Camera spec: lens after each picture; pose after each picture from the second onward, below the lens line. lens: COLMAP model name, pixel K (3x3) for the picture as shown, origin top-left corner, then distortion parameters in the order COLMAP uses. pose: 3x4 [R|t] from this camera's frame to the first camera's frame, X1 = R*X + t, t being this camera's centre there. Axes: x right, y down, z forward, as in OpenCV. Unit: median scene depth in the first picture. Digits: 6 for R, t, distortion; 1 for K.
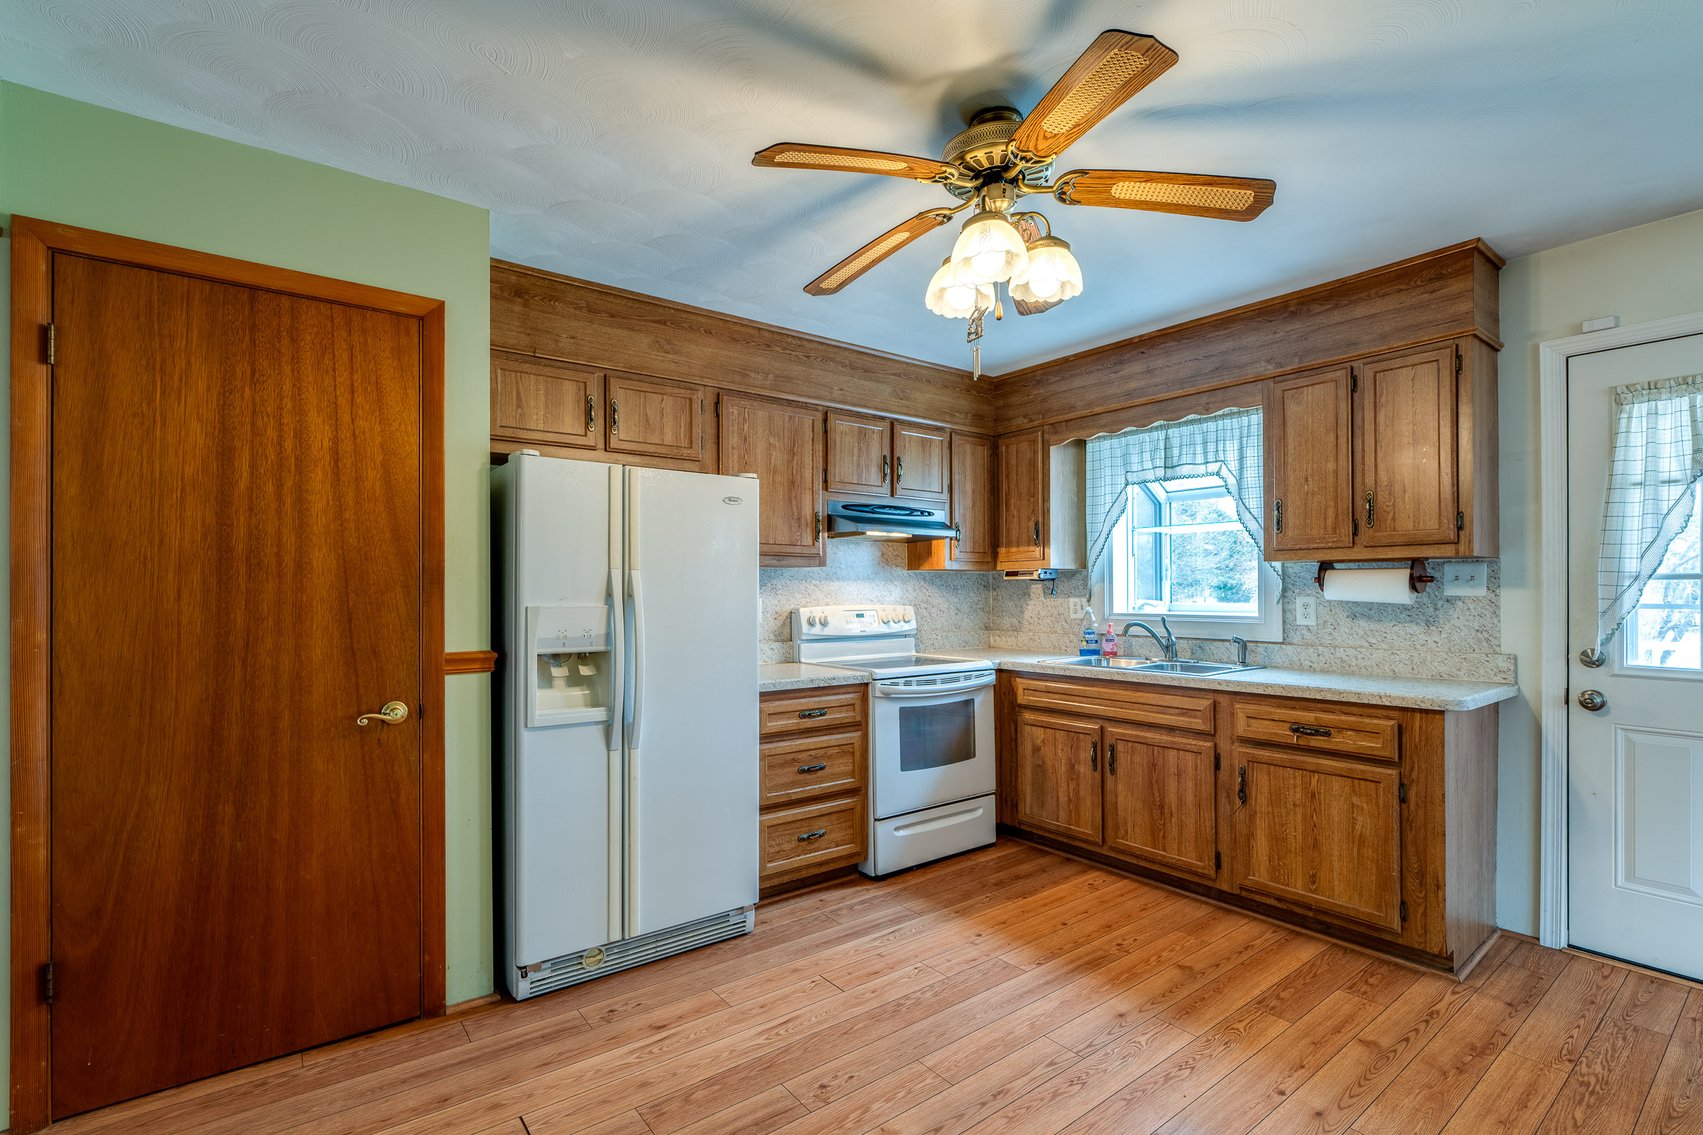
lens RADIAL K [[779.5, 0, 857.1], [0, 779.5, 586.9], [0, 0, 1]] dist [-0.001147, 0.000535]
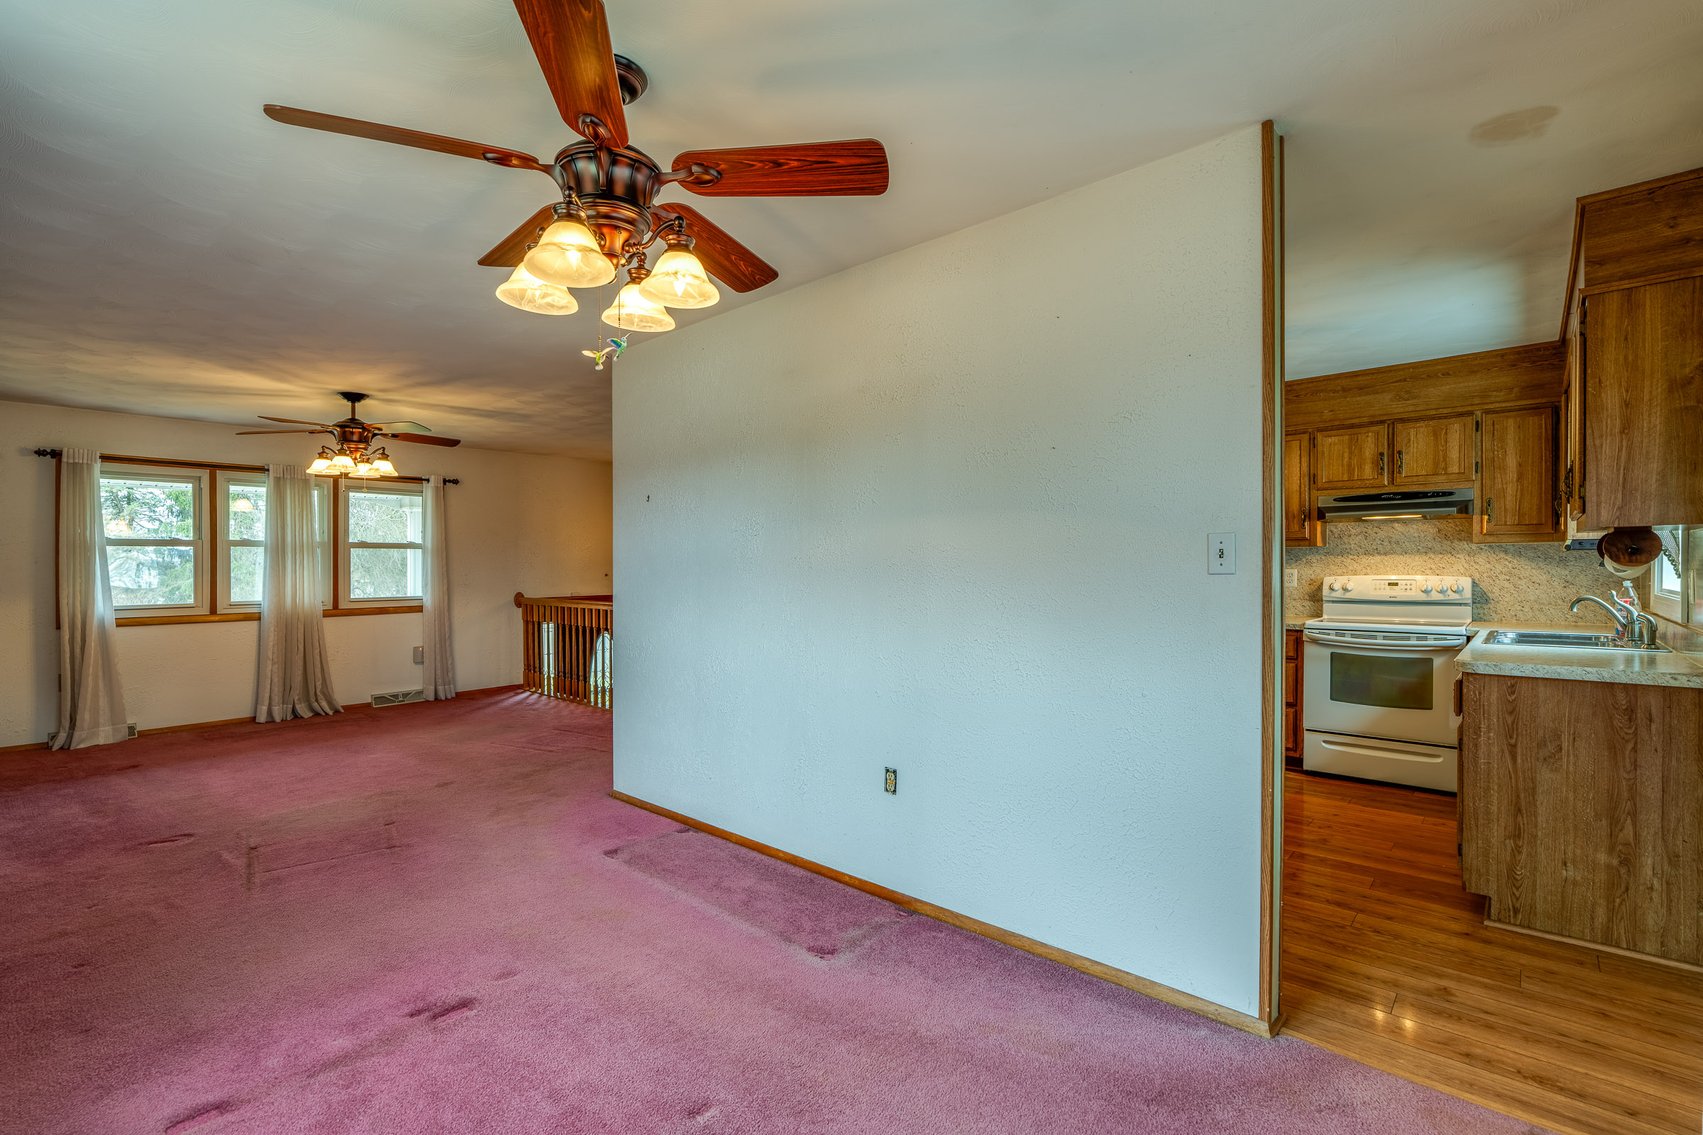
lens RADIAL K [[775.0, 0, 844.6], [0, 775.0, 577.7], [0, 0, 1]] dist [-0.000009, -0.000267]
pose [[0.174361, 0.014661, -0.984573, 1.325288], [0.008331, 0.999831, 0.016364, 0.000430], [0.984647, -0.011056, 0.174209, -0.047001]]
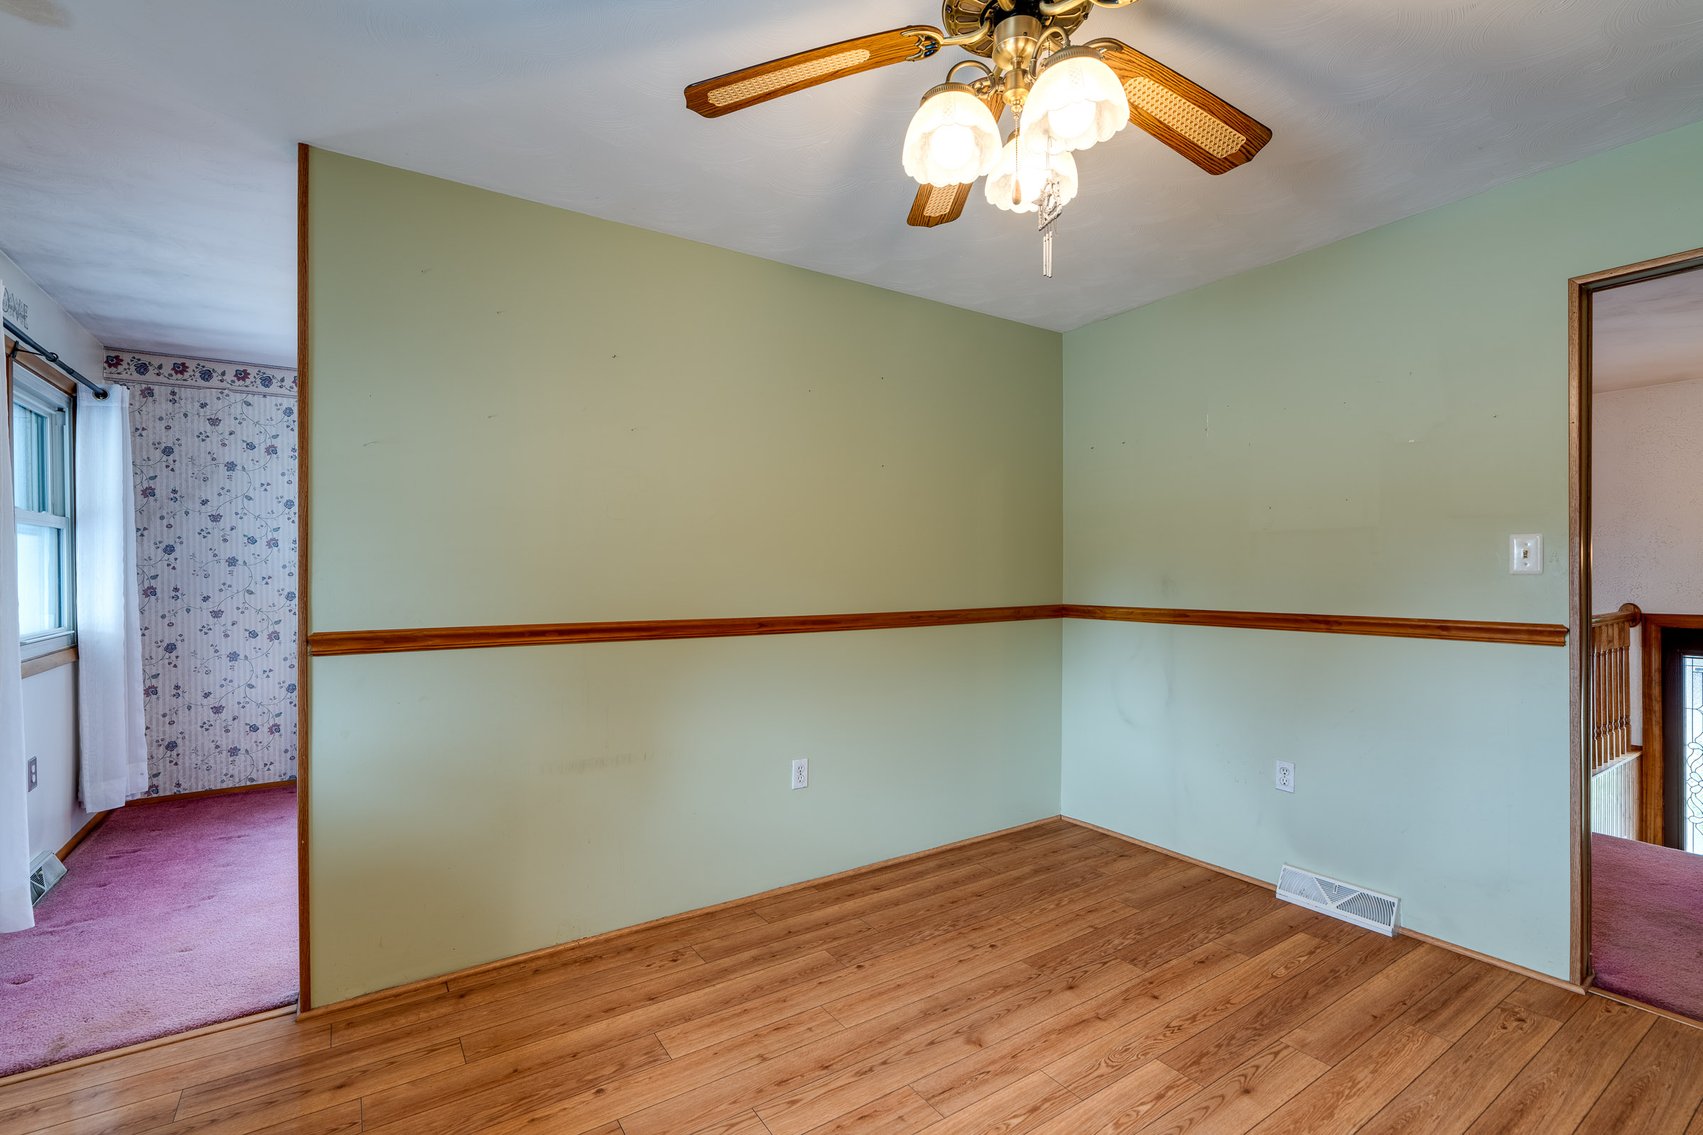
lens RADIAL K [[766.2, 0, 849.1], [0, 766.2, 568.8], [0, 0, 1]] dist [-0.008164, 0.004282]
pose [[-0.996763, 0.004647, 0.080262, 0.179206], [0.004170, 0.999973, -0.006114, 0.007059], [-0.080288, -0.005759, -0.996755, 1.091115]]
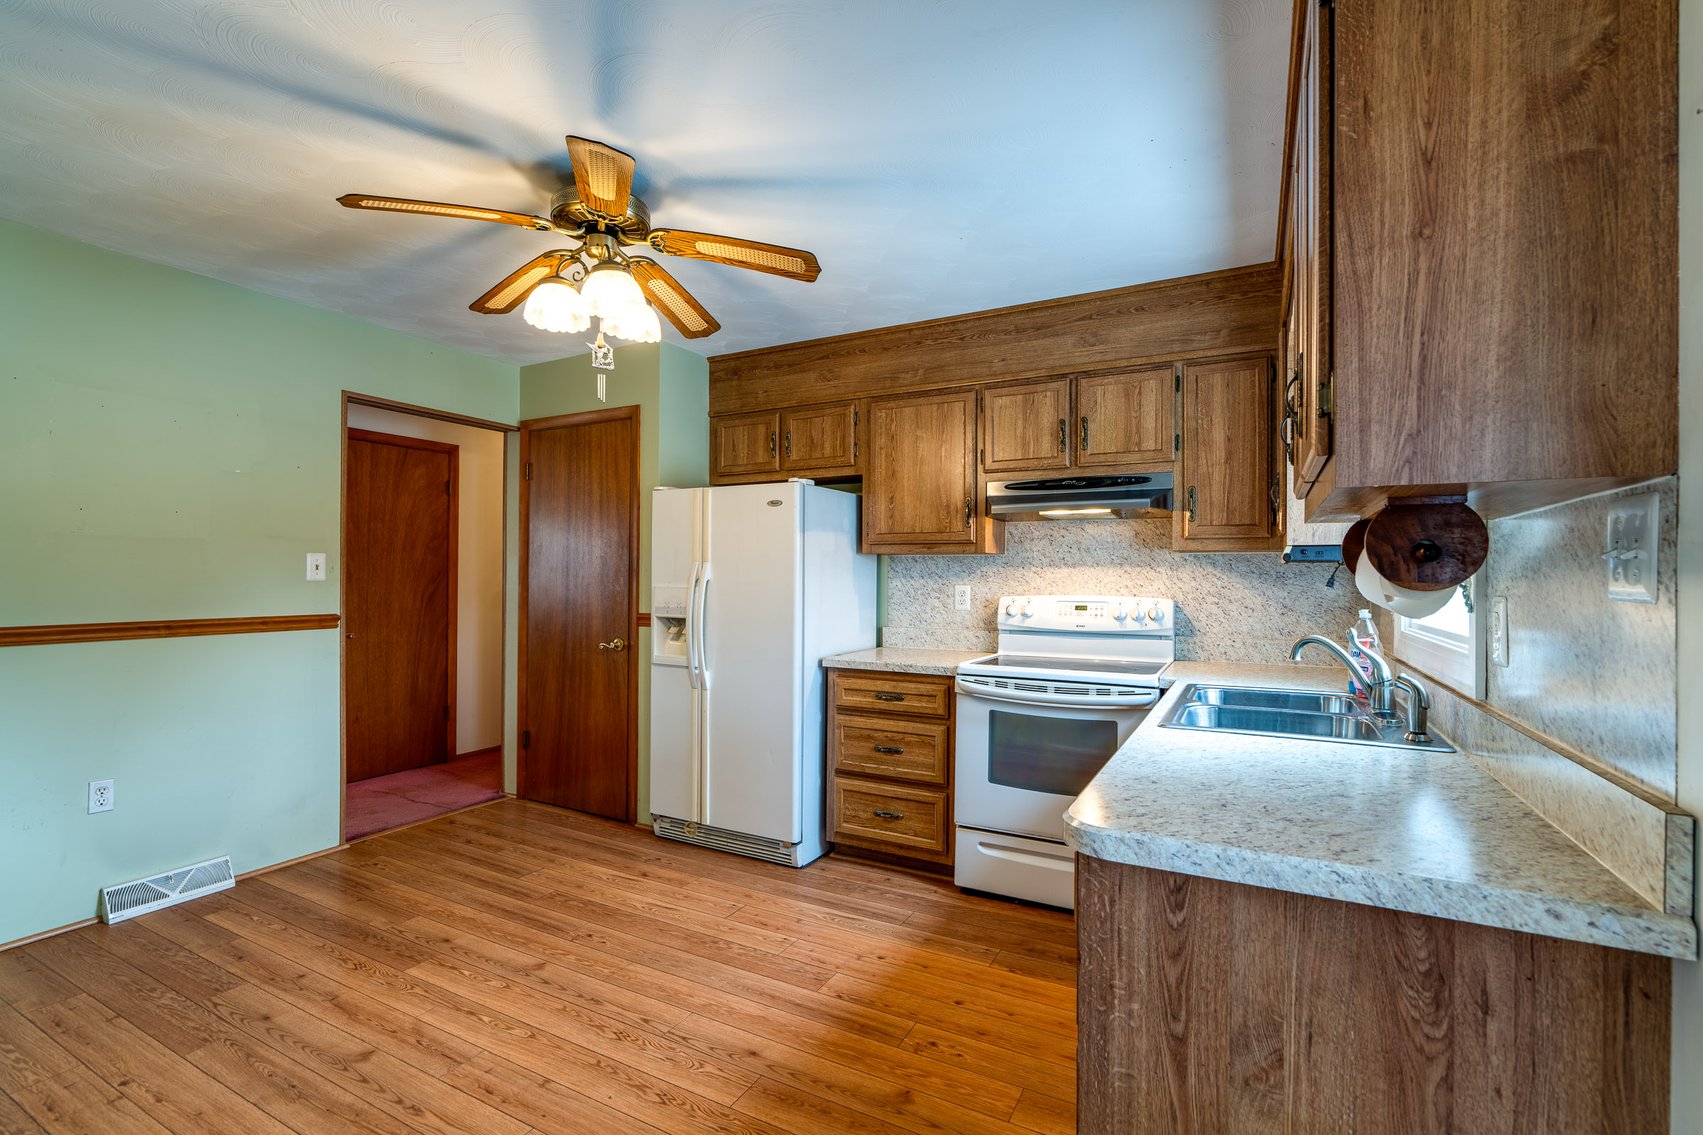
lens RADIAL K [[772.9, 0, 847.0], [0, 772.9, 580.6], [0, 0, 1]] dist [-0.009955, 0.004092]
pose [[0.401317, 0.006033, -0.915919, 0.871258], [-0.002132, 0.999982, 0.005653, 0.003022], [0.915937, -0.000316, 0.401322, 0.547930]]
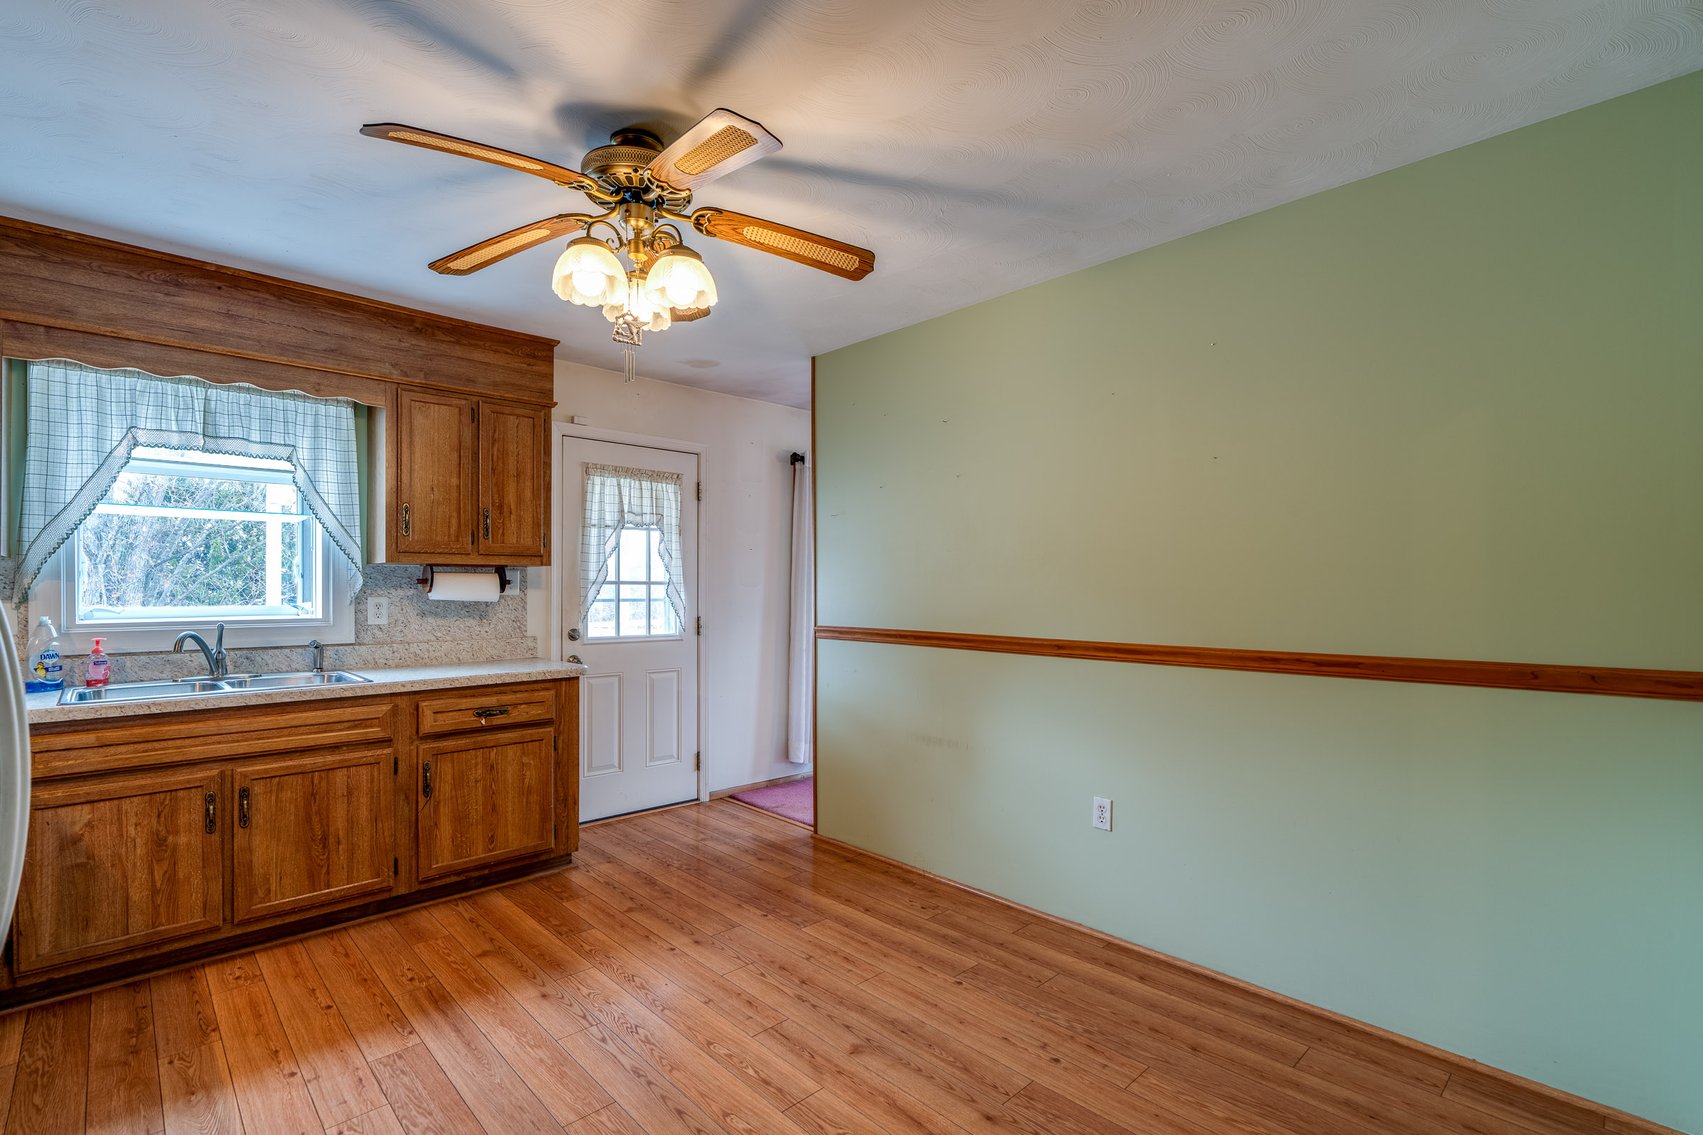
lens RADIAL K [[779.5, 0, 857.1], [0, 779.5, 586.9], [0, 0, 1]] dist [-0.001147, 0.000535]
pose [[-0.102550, 0.004783, 0.994716, -0.551911], [-0.003738, 0.999980, -0.005194, 0.002199], [-0.994721, -0.004251, -0.102530, 0.508187]]
